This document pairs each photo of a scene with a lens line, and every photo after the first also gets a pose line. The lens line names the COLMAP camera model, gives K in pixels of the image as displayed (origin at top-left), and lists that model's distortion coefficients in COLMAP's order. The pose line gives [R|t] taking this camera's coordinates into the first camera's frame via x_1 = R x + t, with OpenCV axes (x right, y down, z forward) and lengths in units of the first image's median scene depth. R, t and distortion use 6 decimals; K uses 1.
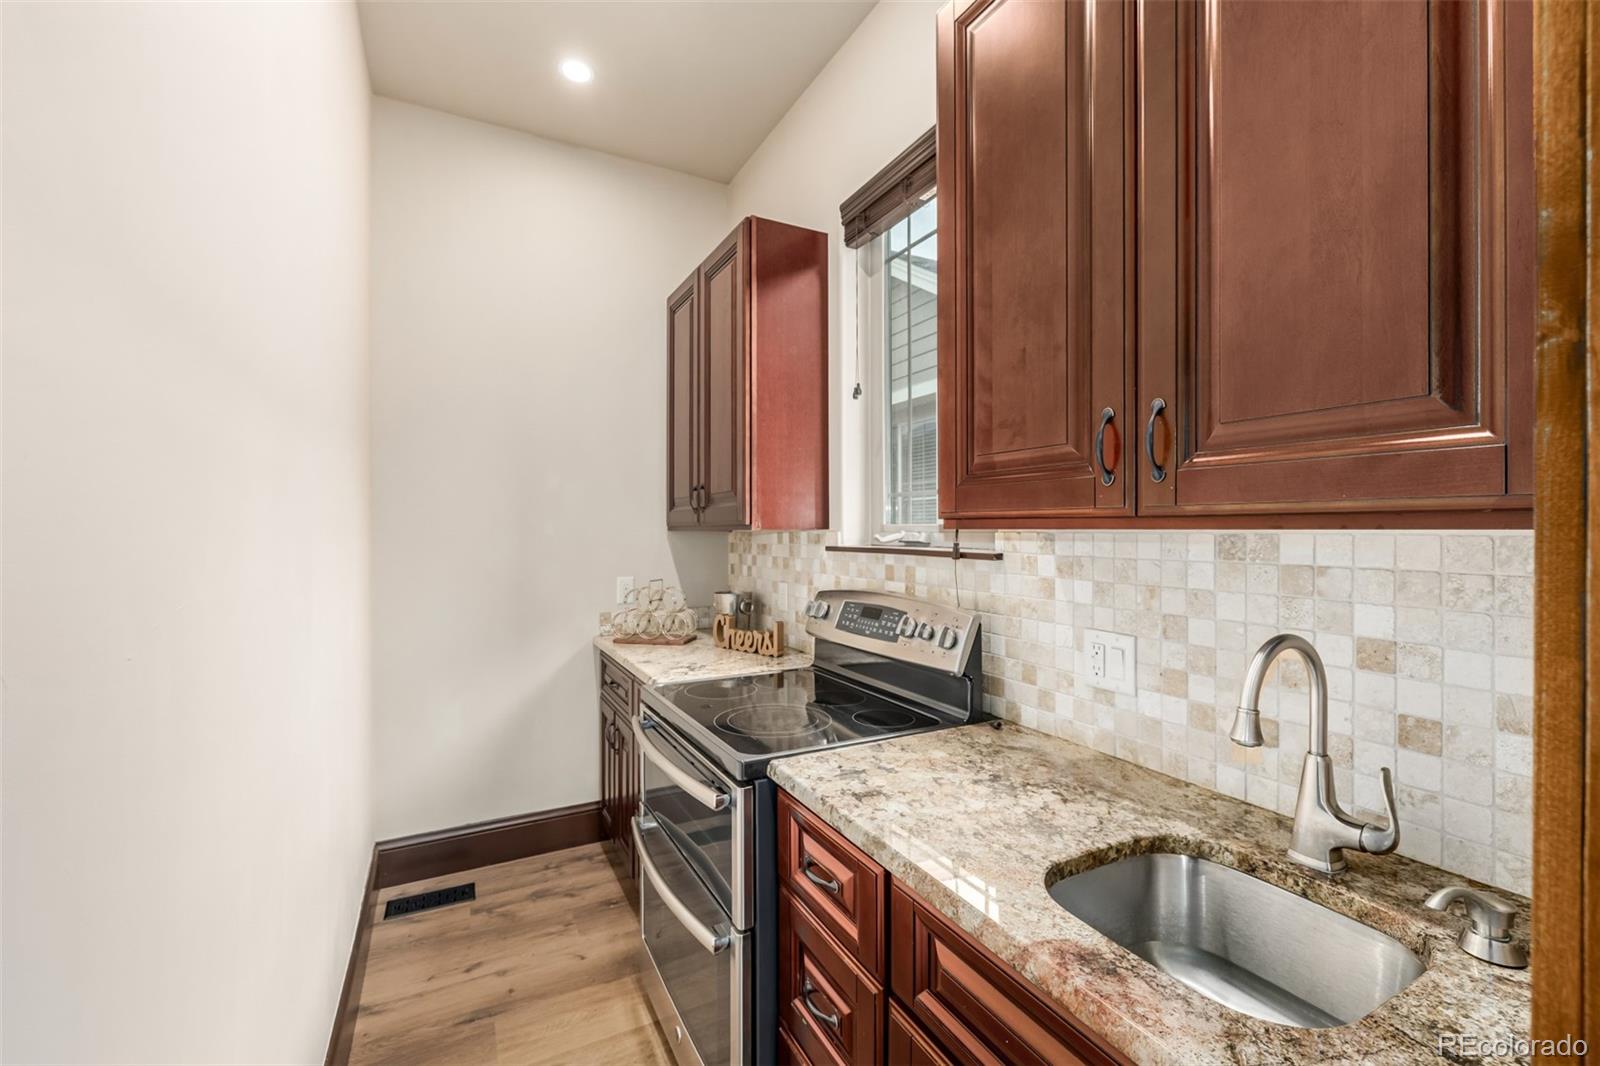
lens RADIAL K [[672.0, 0, 796.7], [0, 672.0, 528.5], [0, 0, 1]] dist [0.004543, 0.000604]
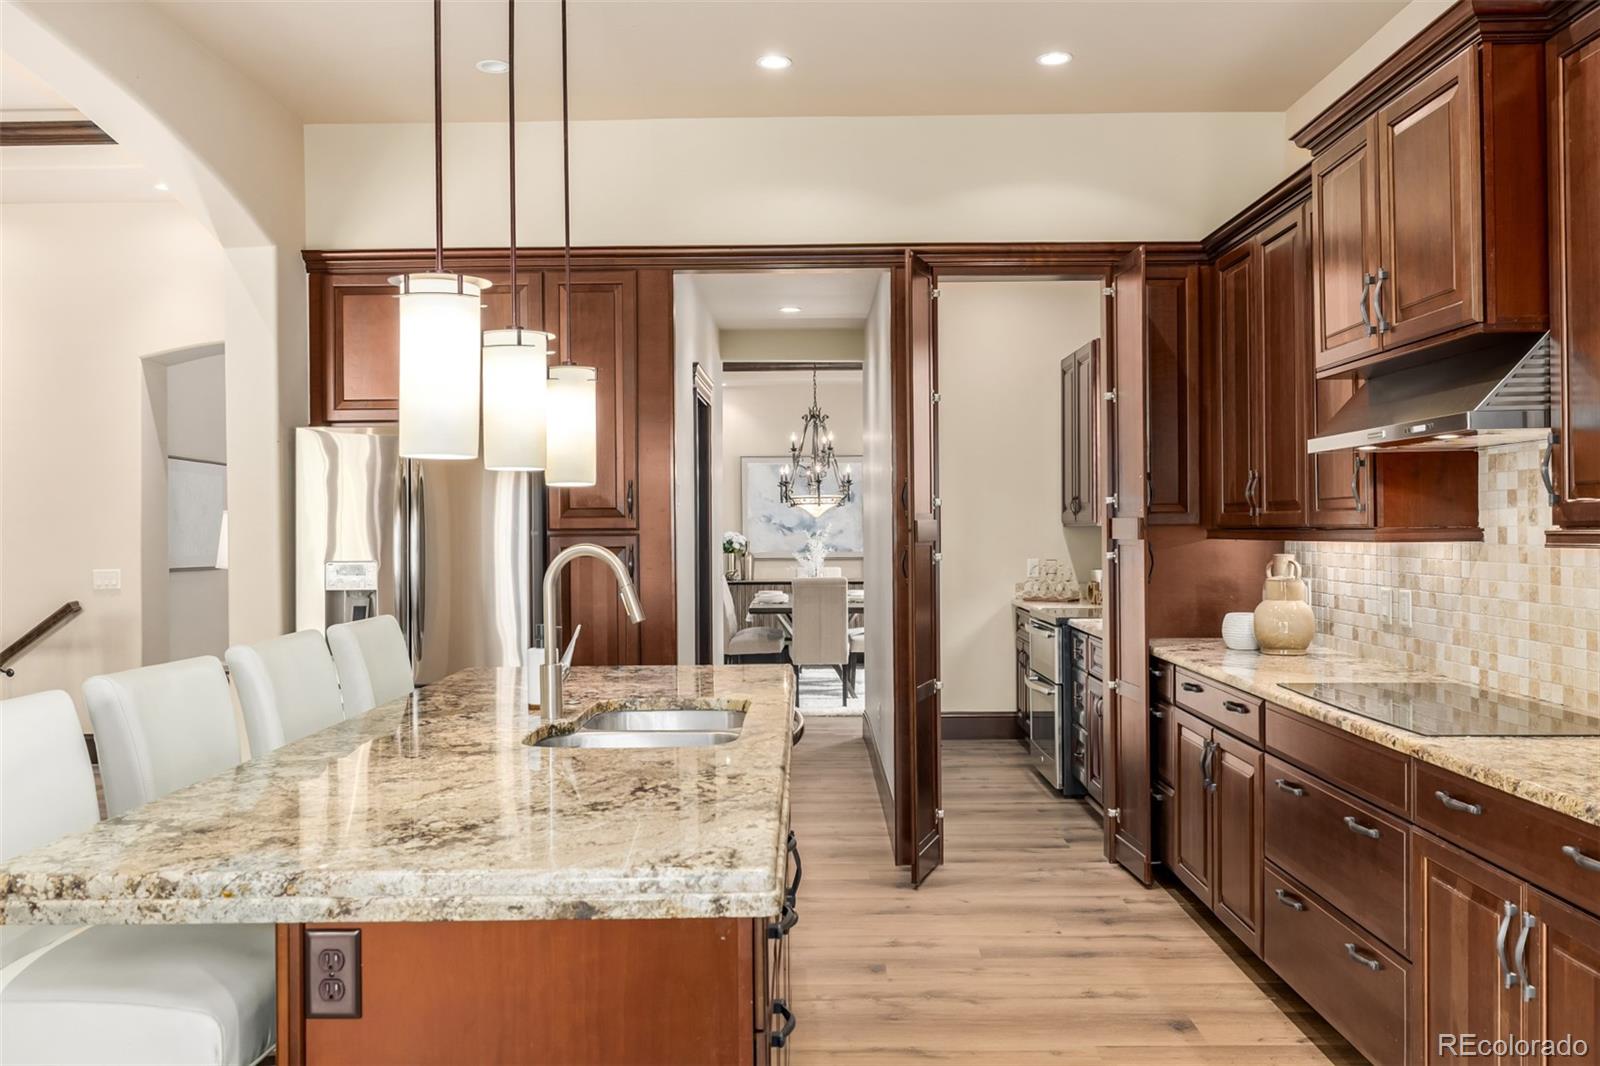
lens RADIAL K [[1282.3, 0, 803.6], [0, 1282.3, 534.9], [0, 0, 1]] dist [-0.009372, -0.003072]
pose [[0.883871, -0.004991, -0.467704, 0.624415], [0.007297, 0.999969, 0.003121, 0.007908], [0.467673, -0.006171, 0.883880, -1.736307]]
